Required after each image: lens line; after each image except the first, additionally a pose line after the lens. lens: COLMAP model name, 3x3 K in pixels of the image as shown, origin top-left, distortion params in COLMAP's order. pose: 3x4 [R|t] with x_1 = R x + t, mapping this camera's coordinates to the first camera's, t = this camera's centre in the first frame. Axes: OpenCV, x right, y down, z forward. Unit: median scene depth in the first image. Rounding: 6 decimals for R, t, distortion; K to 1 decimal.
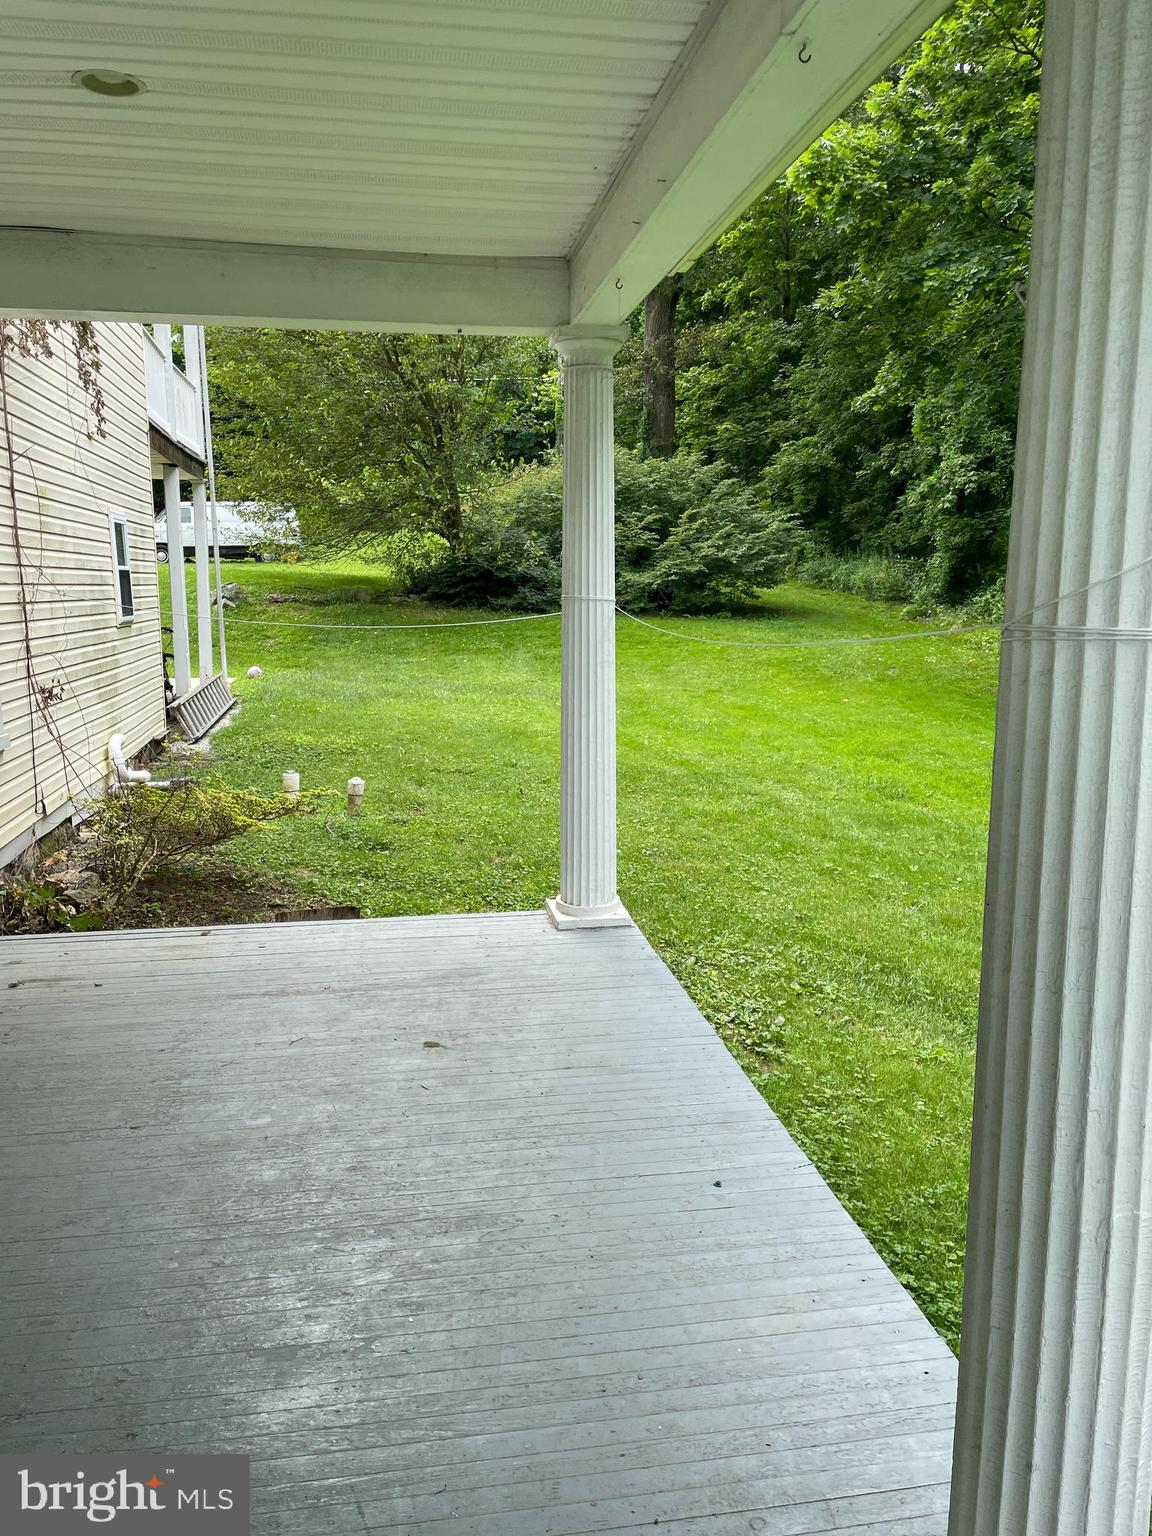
lens RADIAL K [[1163.0, 0, 574.8], [0, 1163.0, 759.9], [0, 0, 1]] dist [0.097547, -0.144070]
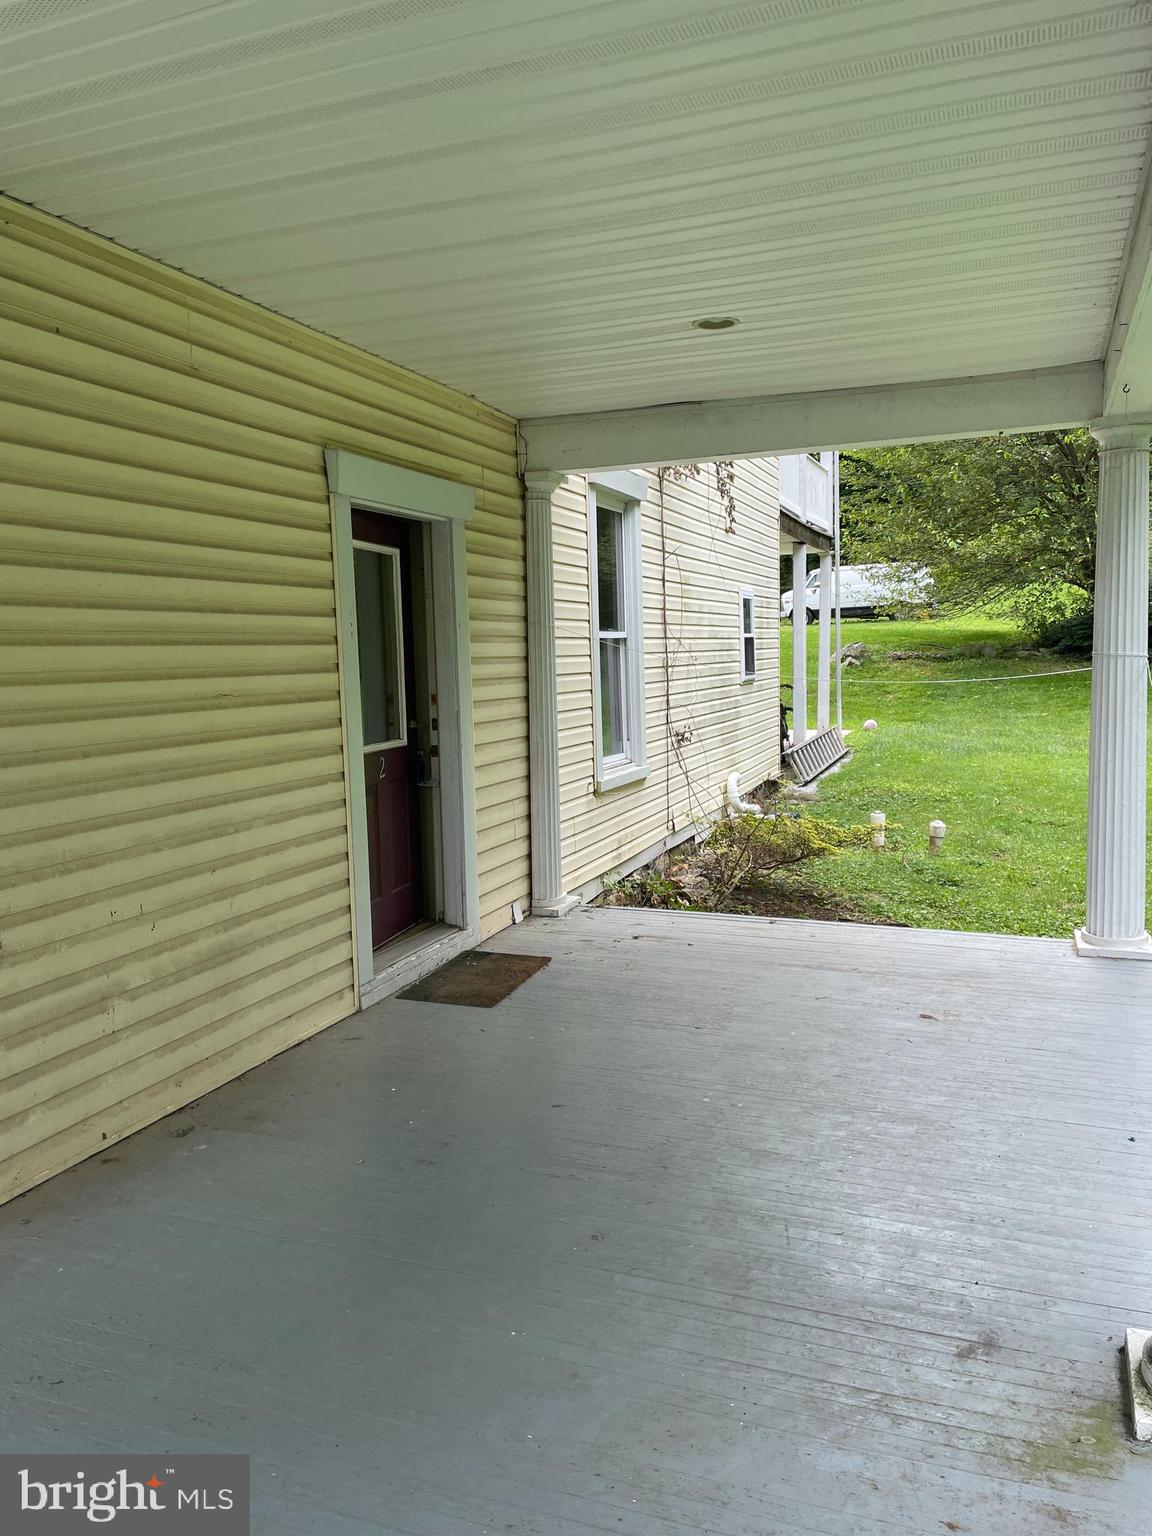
lens RADIAL K [[1163.0, 0, 574.8], [0, 1163.0, 759.9], [0, 0, 1]] dist [0.097547, -0.144070]
pose [[0.862285, 0.029438, -0.505567, 0.094567], [-0.053335, 0.998036, -0.032855, 0.016882], [0.503607, 0.055295, 0.862161, -0.147556]]
